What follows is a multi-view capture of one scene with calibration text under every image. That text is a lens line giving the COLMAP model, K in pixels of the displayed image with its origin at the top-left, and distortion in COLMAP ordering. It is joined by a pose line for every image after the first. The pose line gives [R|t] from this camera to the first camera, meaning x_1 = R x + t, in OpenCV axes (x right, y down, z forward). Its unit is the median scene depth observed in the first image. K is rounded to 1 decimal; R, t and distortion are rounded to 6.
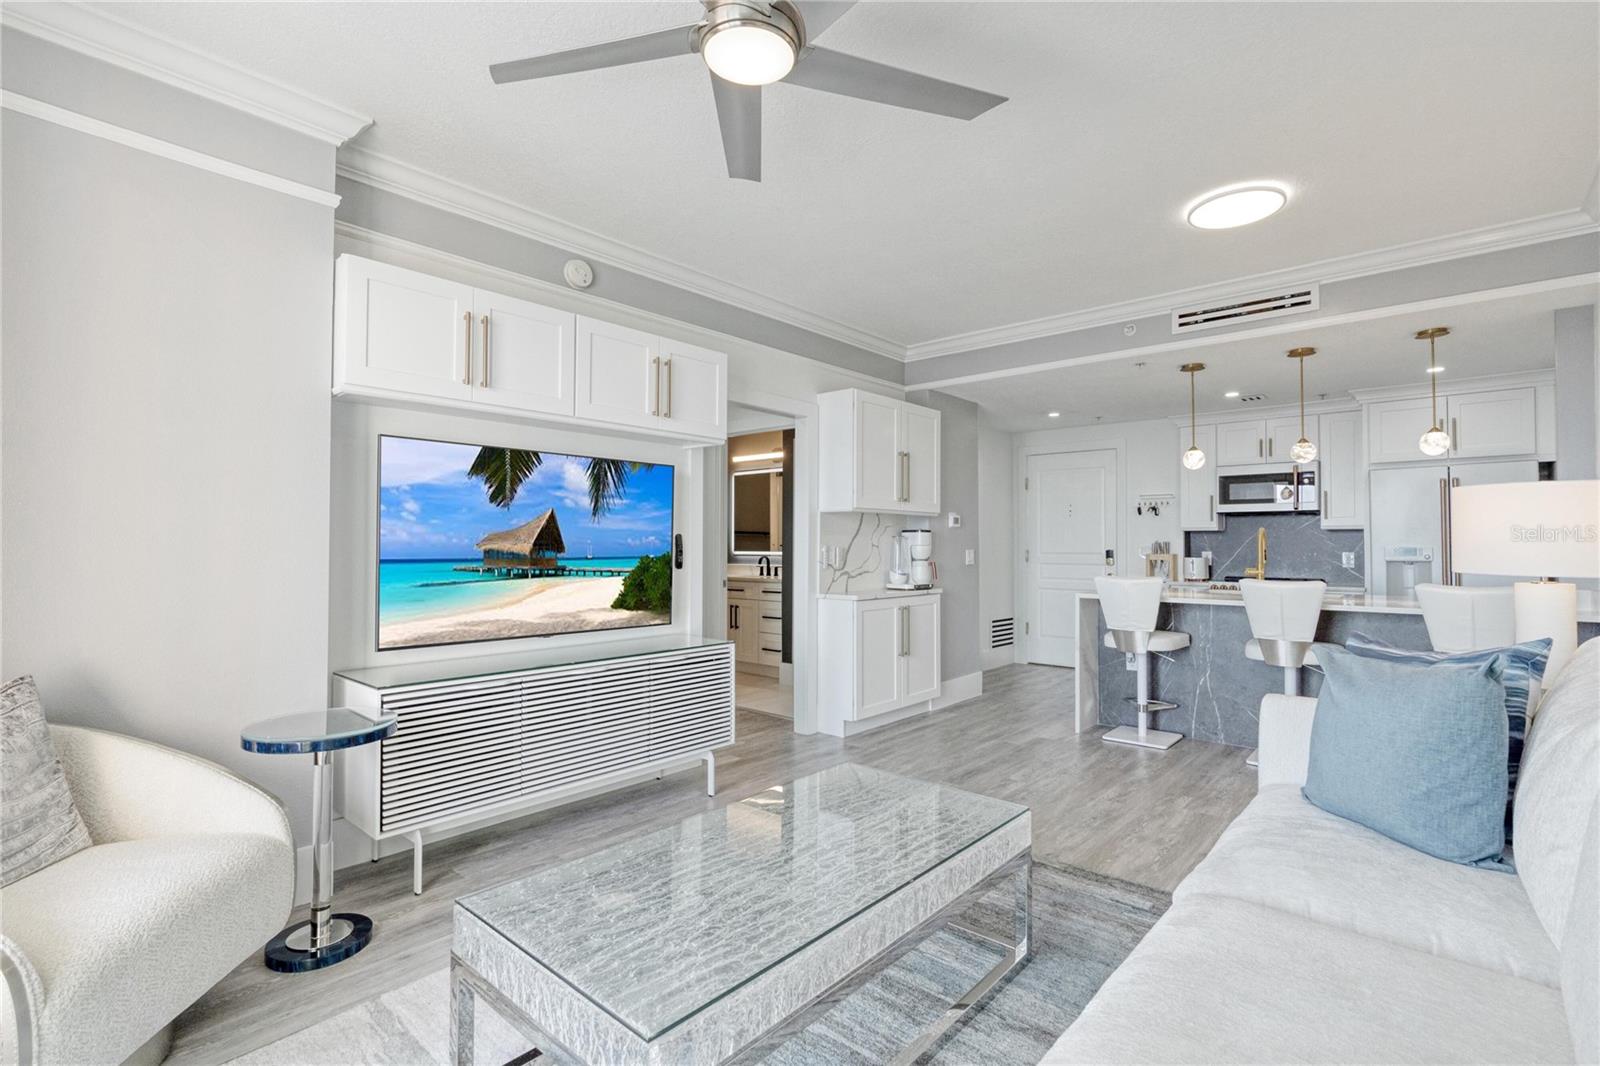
lens RADIAL K [[748.4, 0, 827.2], [0, 748.4, 533.2], [0, 0, 1]] dist [-0.001648, -0.000092]
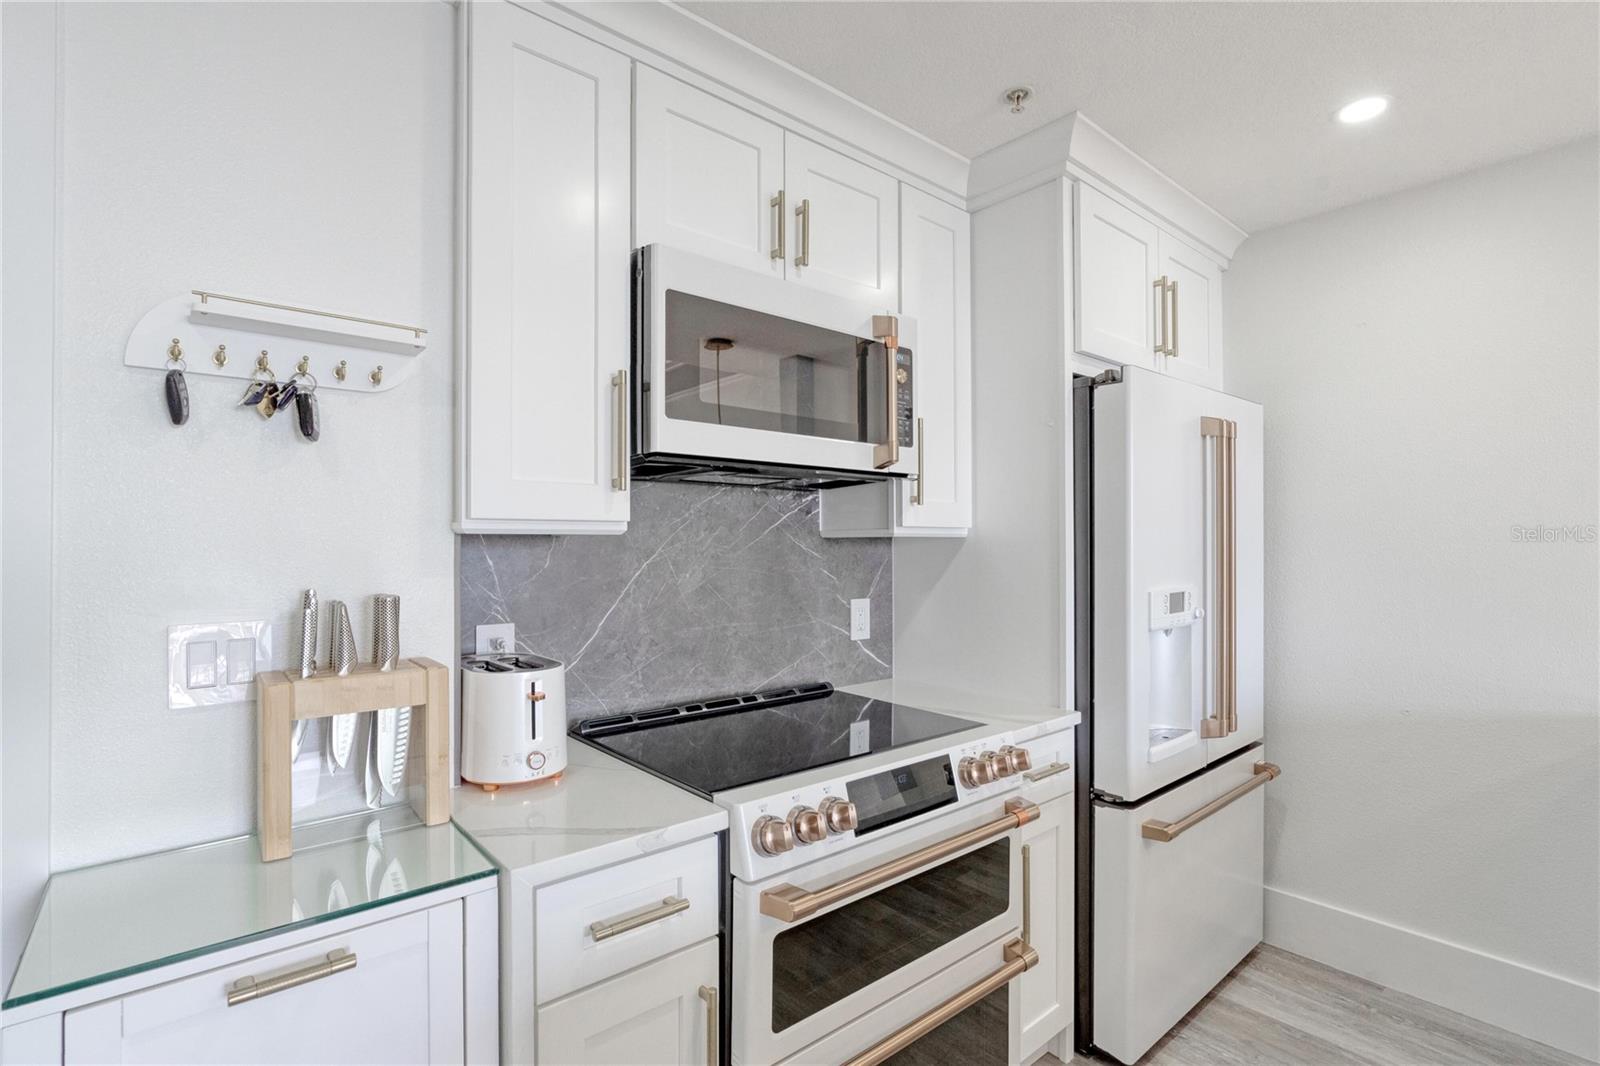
lens RADIAL K [[733.8, 0, 785.2], [0, 733.8, 536.5], [0, 0, 1]] dist [-0.003397, 0.000705]
pose [[0.136624, 0.004319, 0.990614, 0.372243], [-0.014614, 0.999890, -0.002344, -0.004124], [-0.990515, -0.014157, 0.136672, 1.107260]]
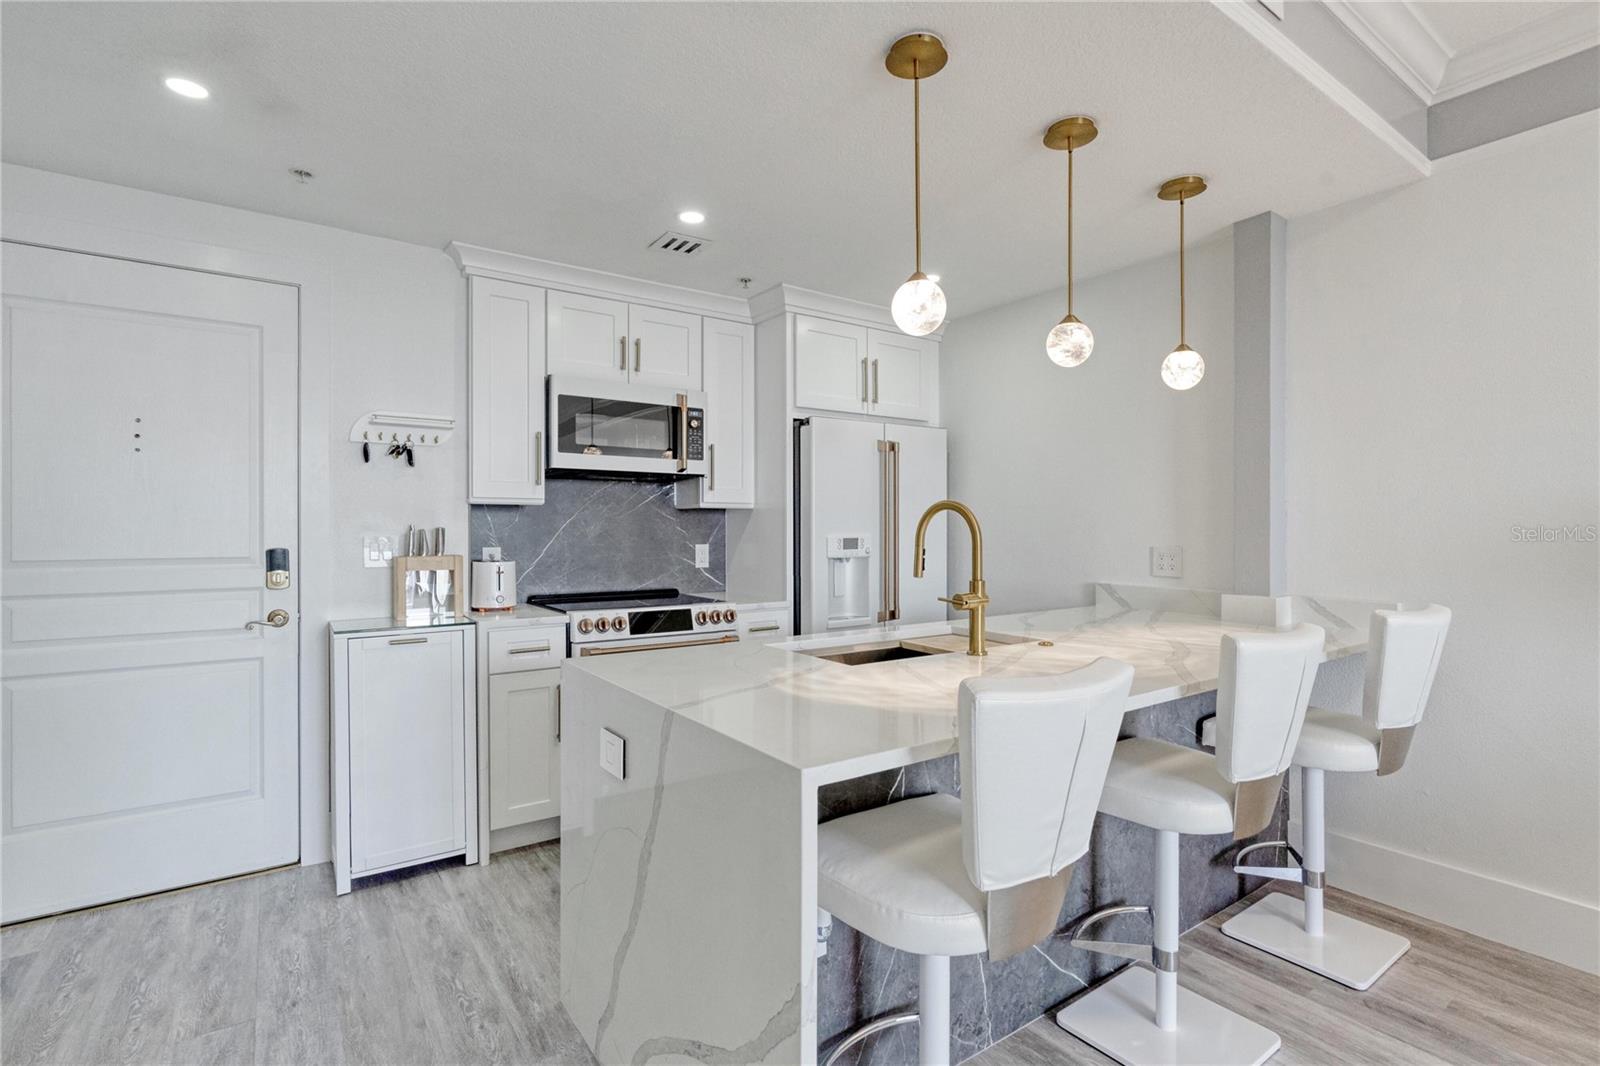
lens RADIAL K [[725.9, 0, 746.6], [0, 725.9, 533.3], [0, 0, 1]] dist [-0.001932, 0.000344]
pose [[0.267834, -0.009765, 0.963416, 0.114349], [-0.015103, 0.999783, 0.014332, 0.007382], [-0.963347, -0.018389, 0.267629, 0.891301]]
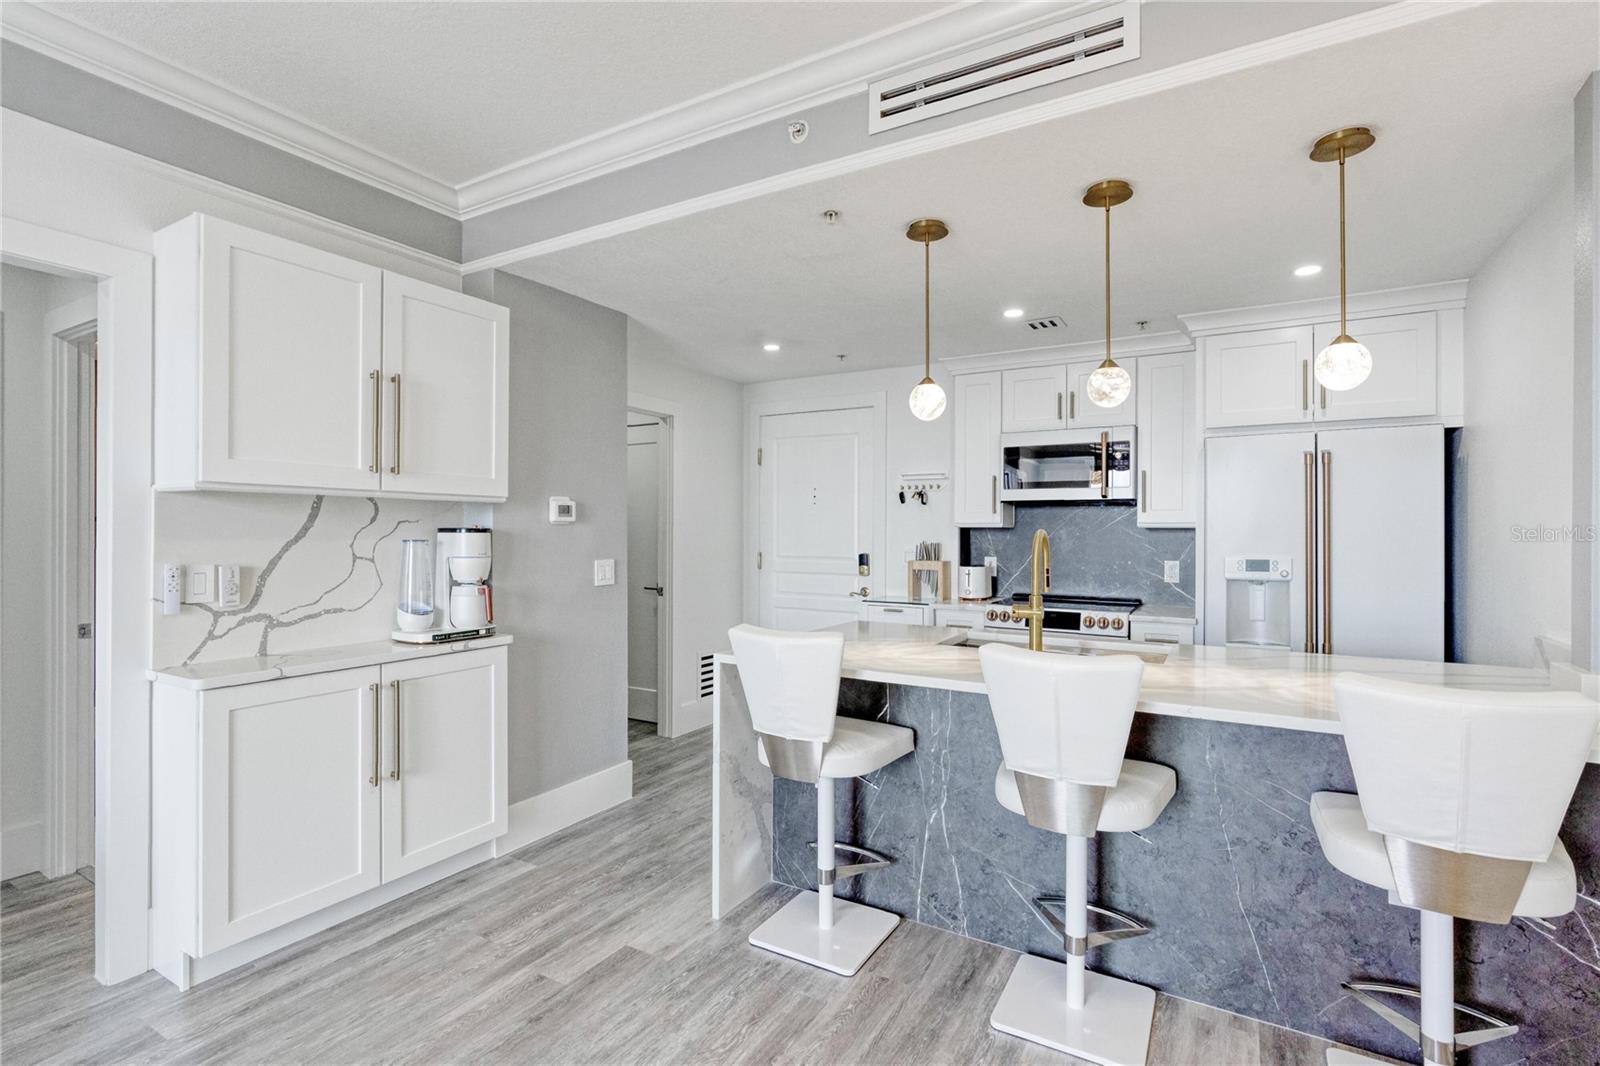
lens RADIAL K [[735.0, 0, 851.8], [0, 735.0, 533.8], [0, 0, 1]] dist [-0.003054, 0.000126]
pose [[0.977423, 0.000843, 0.211288, 0.295381], [-0.005092, 0.999796, 0.019567, -0.012236], [-0.211229, -0.020202, 0.977228, 0.447407]]
